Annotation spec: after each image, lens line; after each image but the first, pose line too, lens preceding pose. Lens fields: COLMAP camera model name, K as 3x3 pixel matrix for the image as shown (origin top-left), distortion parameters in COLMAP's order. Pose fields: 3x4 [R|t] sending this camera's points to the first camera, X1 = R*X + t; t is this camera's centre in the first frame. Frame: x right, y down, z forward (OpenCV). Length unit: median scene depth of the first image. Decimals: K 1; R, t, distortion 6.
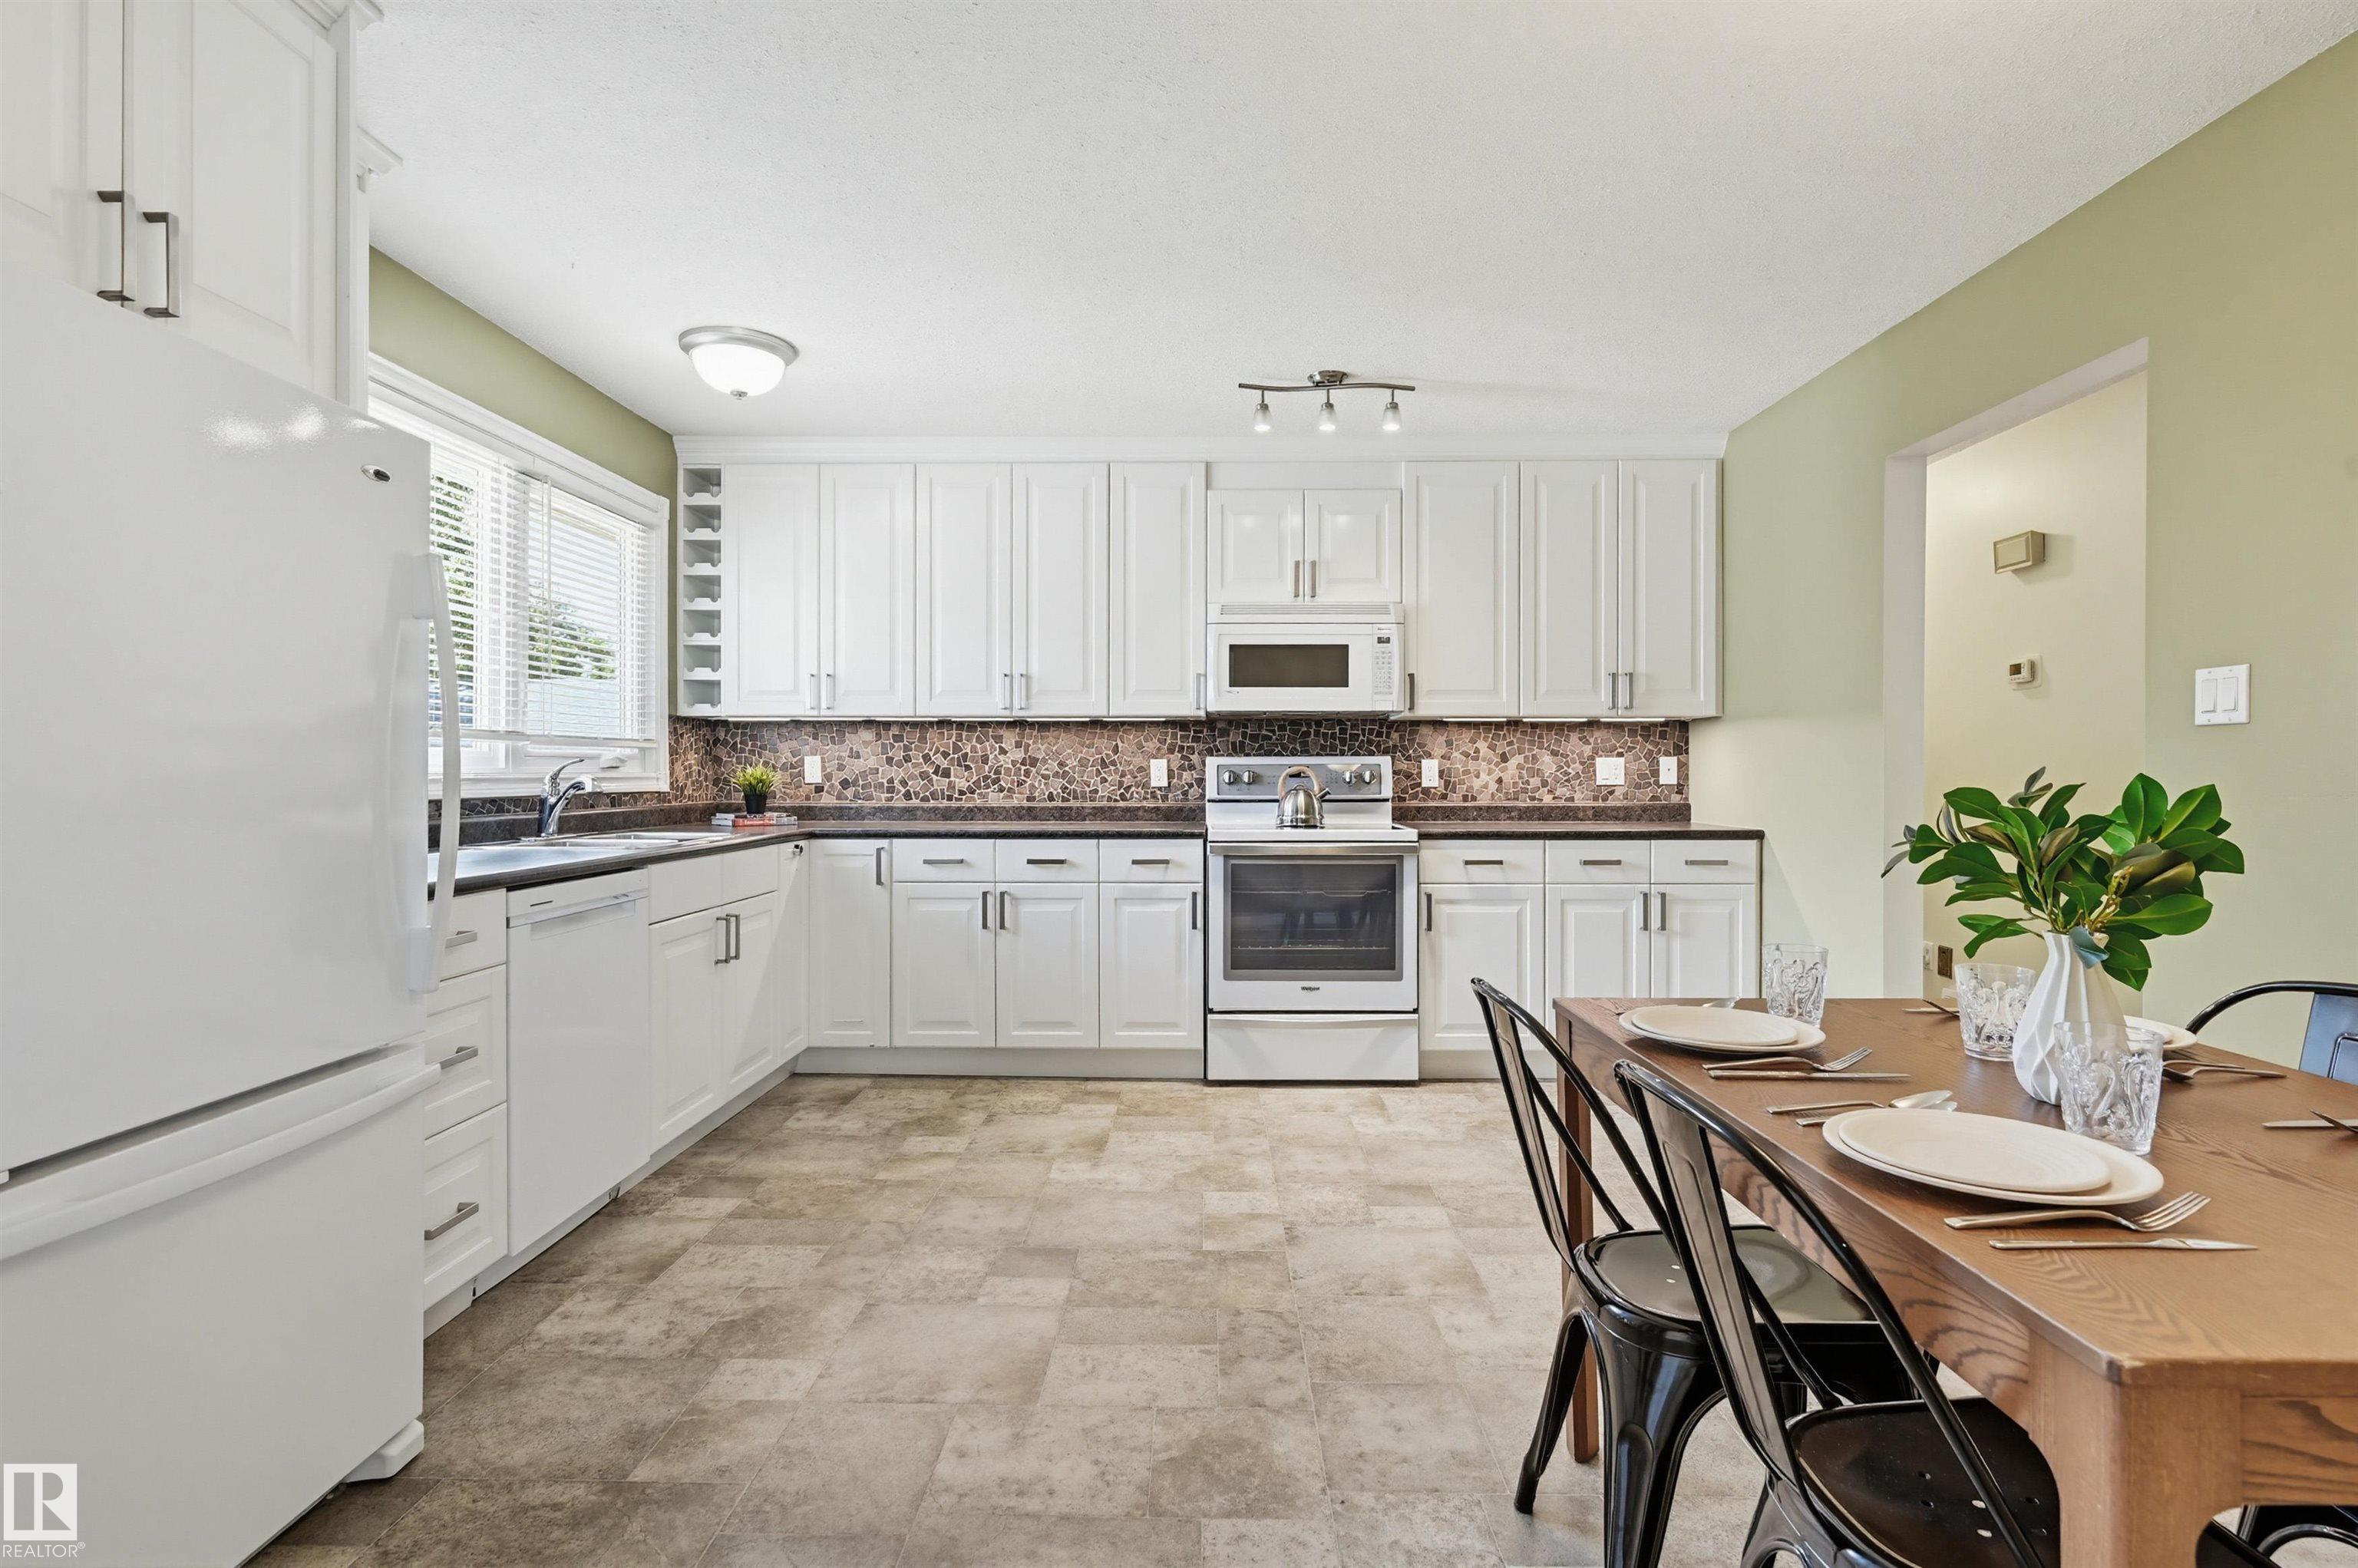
lens RADIAL K [[1159.3, 0, 1184.5], [0, 1159.3, 776.8], [0, 0, 1]] dist [-0.002204, 0.000308]
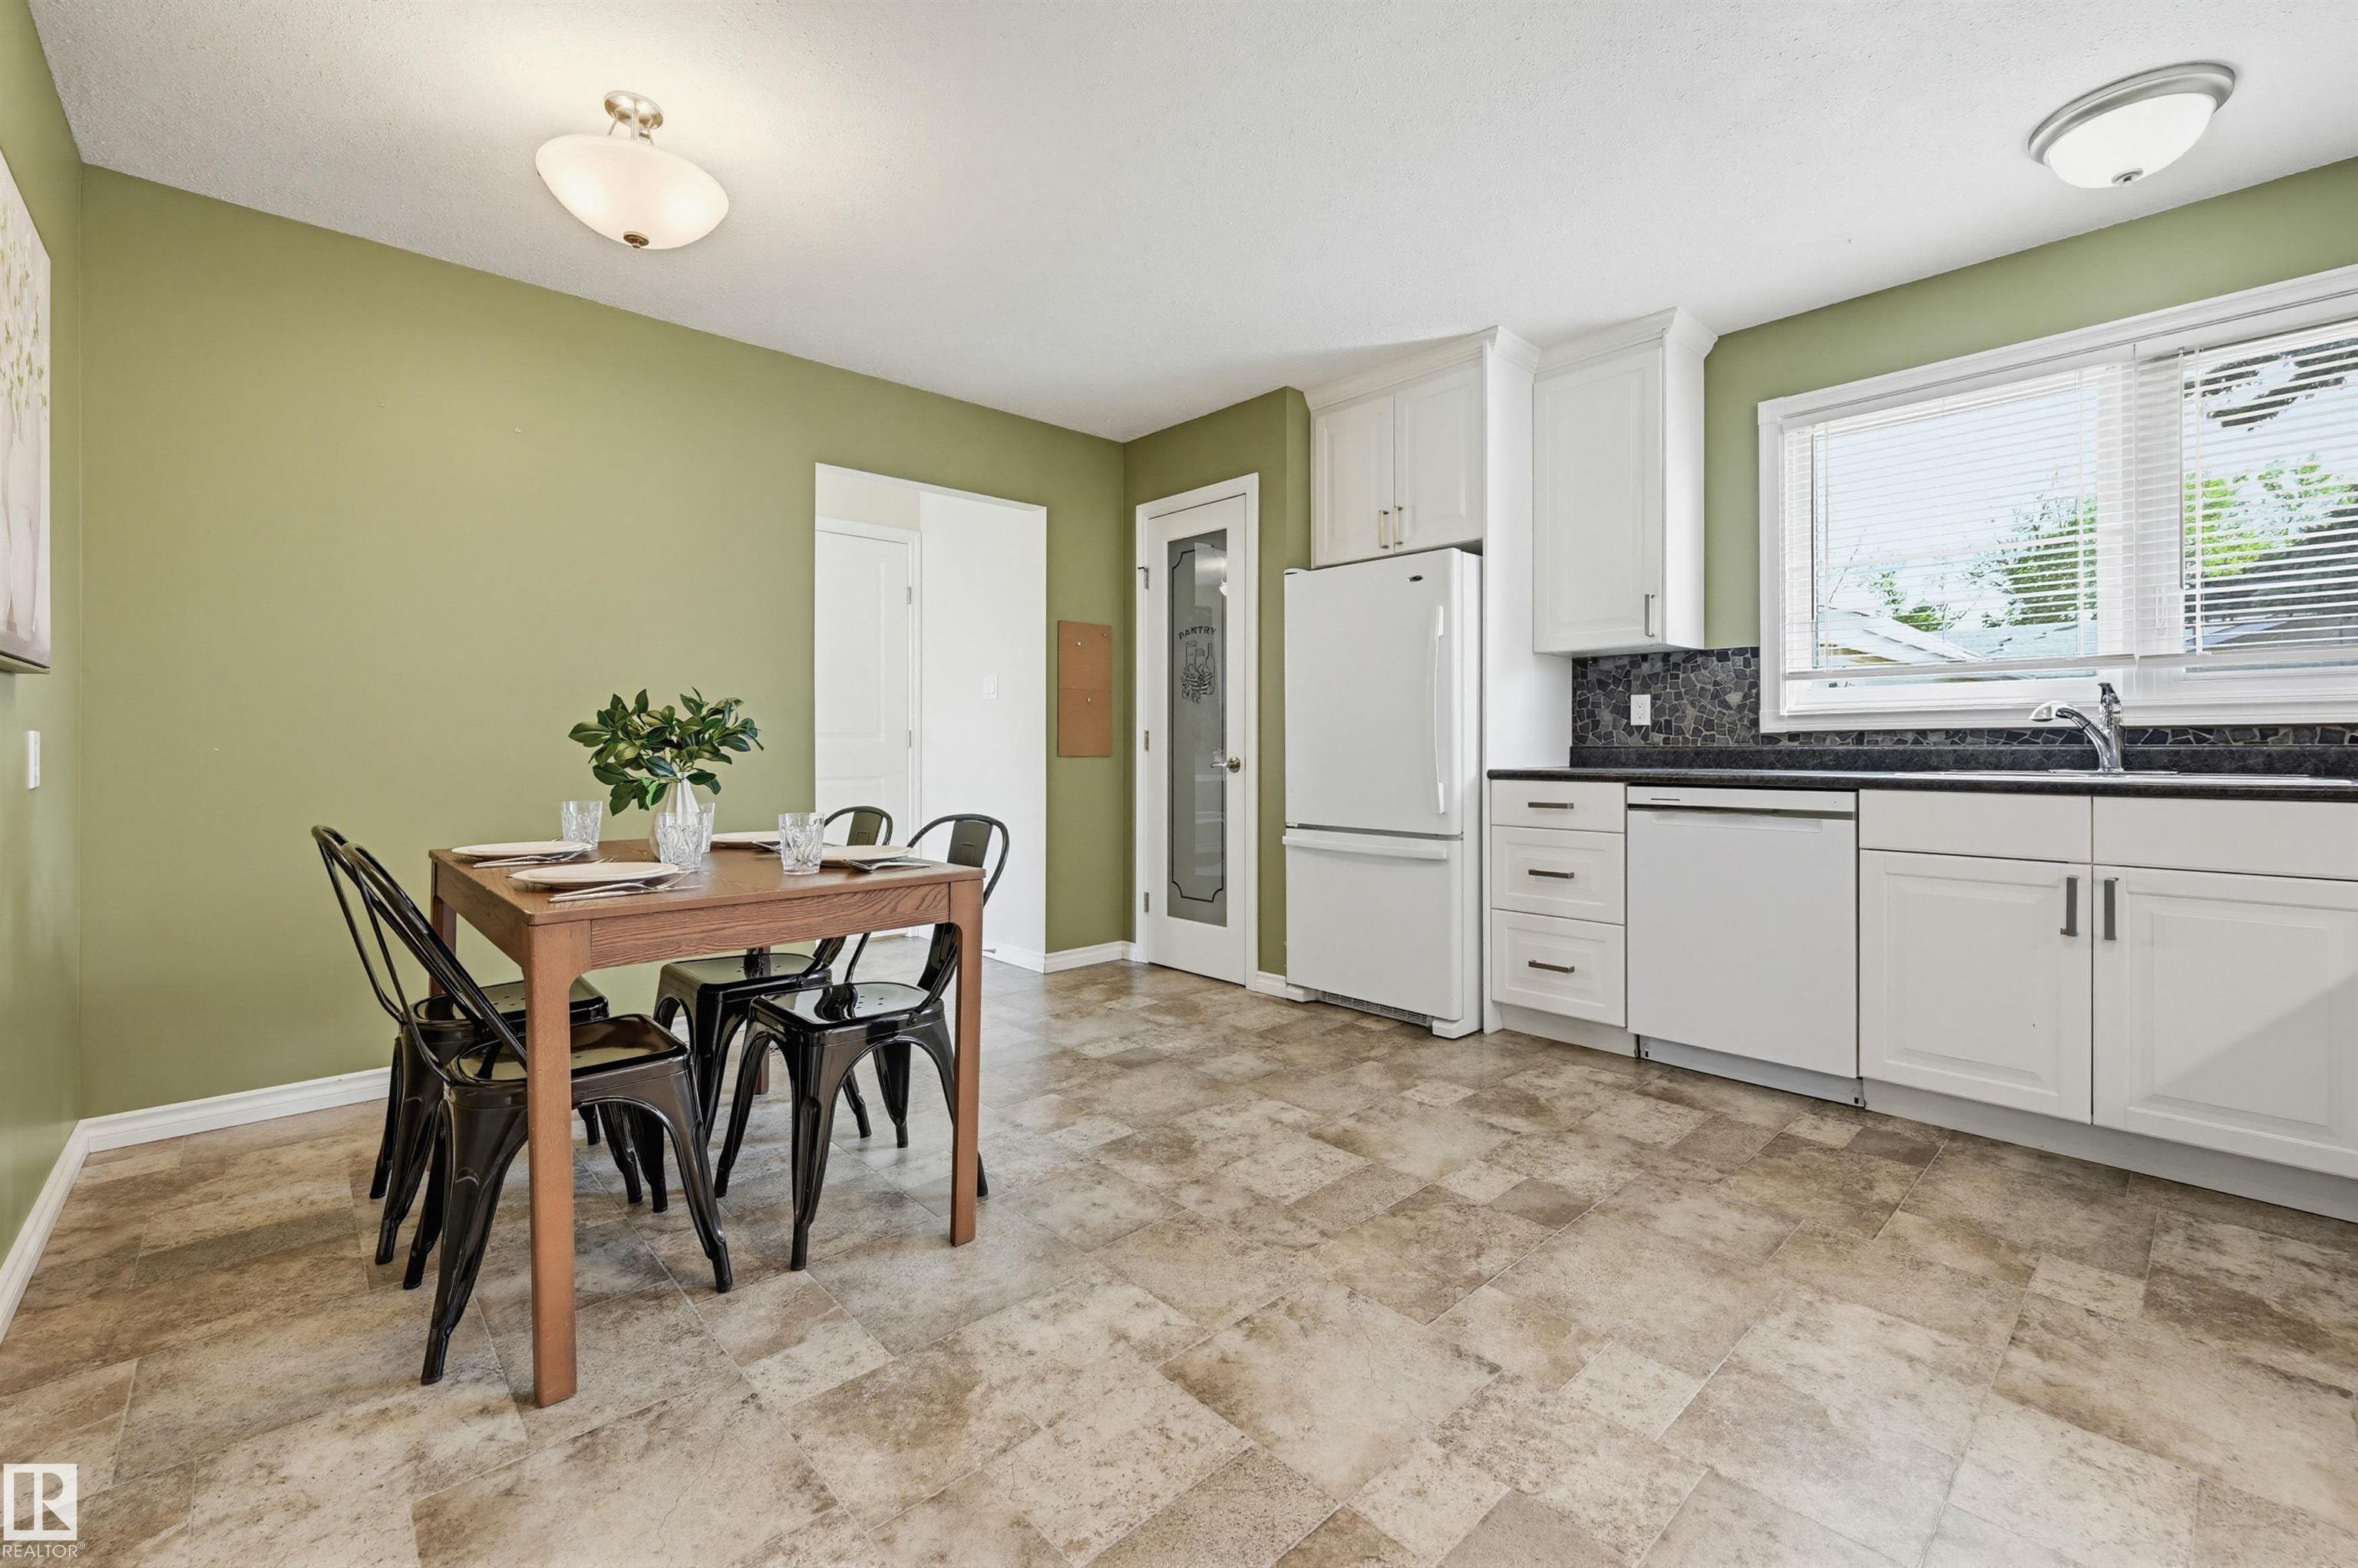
lens RADIAL K [[985.6, 0, 1164.2], [0, 985.6, 749.0], [0, 0, 1]] dist [-0.000694, -0.000081]
pose [[-0.730418, 0.000351, -0.683000, 0.392546], [-0.002650, 0.999991, 0.003348, 0.026743], [0.682995, 0.004255, -0.730411, 0.831507]]
